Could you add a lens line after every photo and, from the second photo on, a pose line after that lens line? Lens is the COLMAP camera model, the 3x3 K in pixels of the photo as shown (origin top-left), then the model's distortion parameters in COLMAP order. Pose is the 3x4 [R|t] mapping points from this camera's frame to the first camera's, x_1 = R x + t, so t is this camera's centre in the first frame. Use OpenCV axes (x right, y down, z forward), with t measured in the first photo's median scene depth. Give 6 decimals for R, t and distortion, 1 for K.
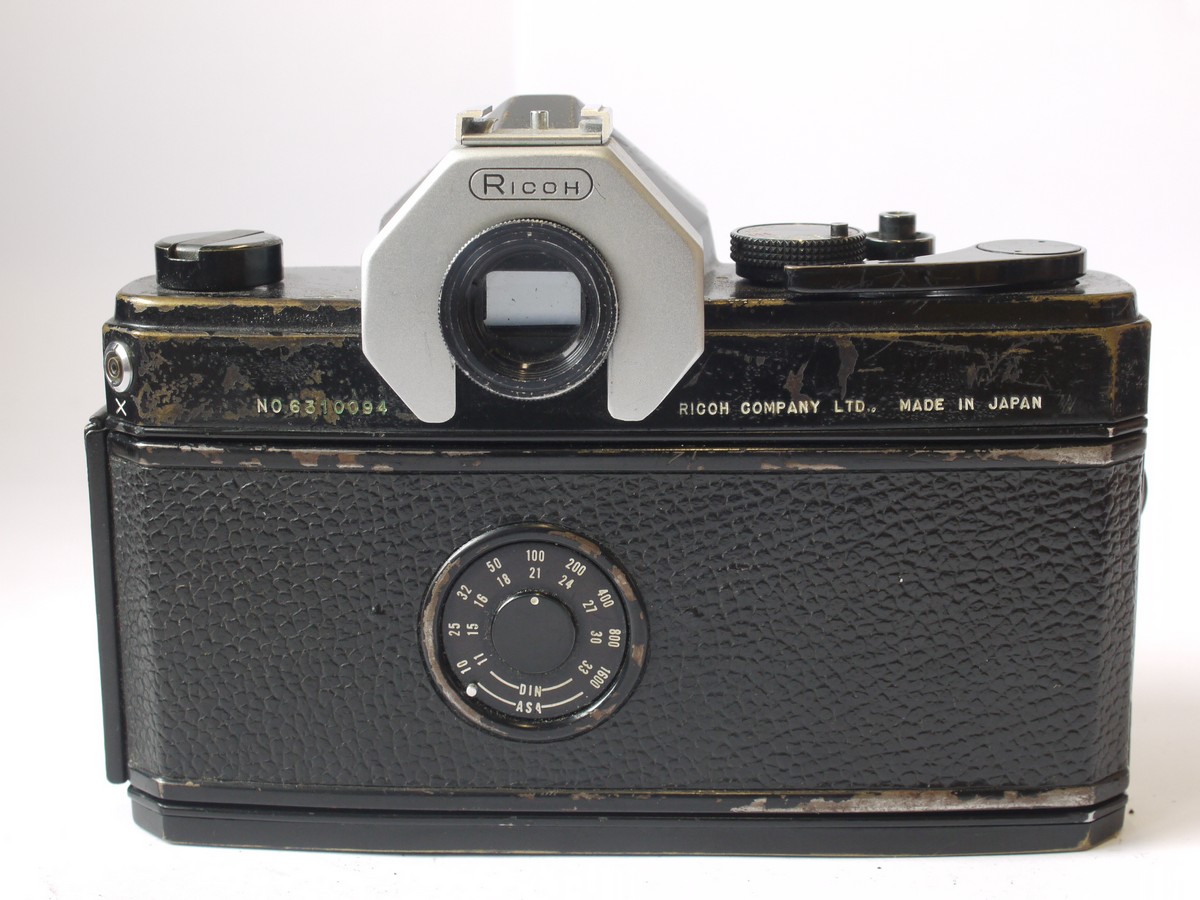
lens RADIAL K [[2109.8, 0, 599.9], [0, 2109.8, 452.7], [0, 0, 1]] dist [-0.035220, 0.000000]
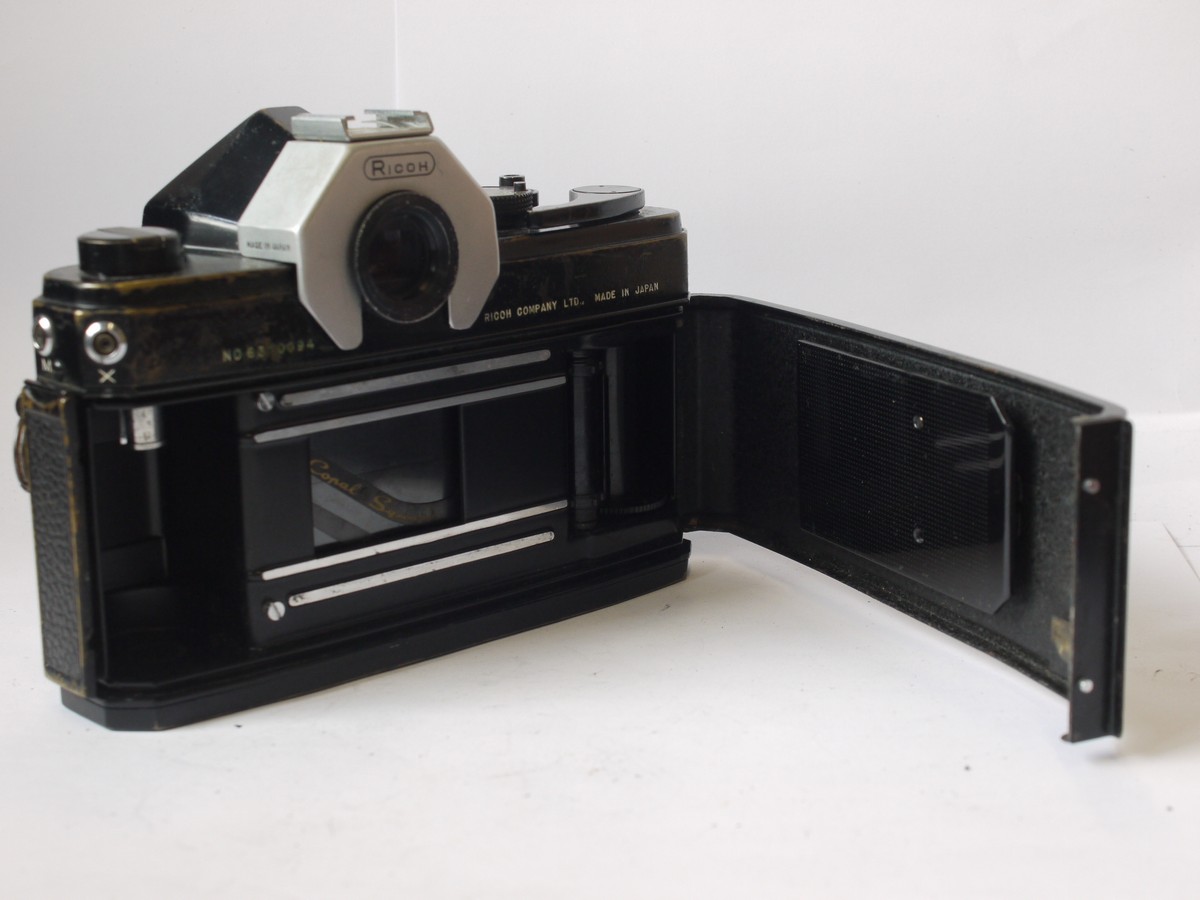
lens RADIAL K [[2109.8, 0, 600.0], [0, 2109.8, 449.5], [0, 0, 1]] dist [-0.035220, 0.000000]
pose [[0.720146, -0.160992, 0.674886, -0.878215], [0.167035, 0.984327, 0.056571, -0.001054], [-0.673416, 0.071990, 0.735750, -0.085689]]
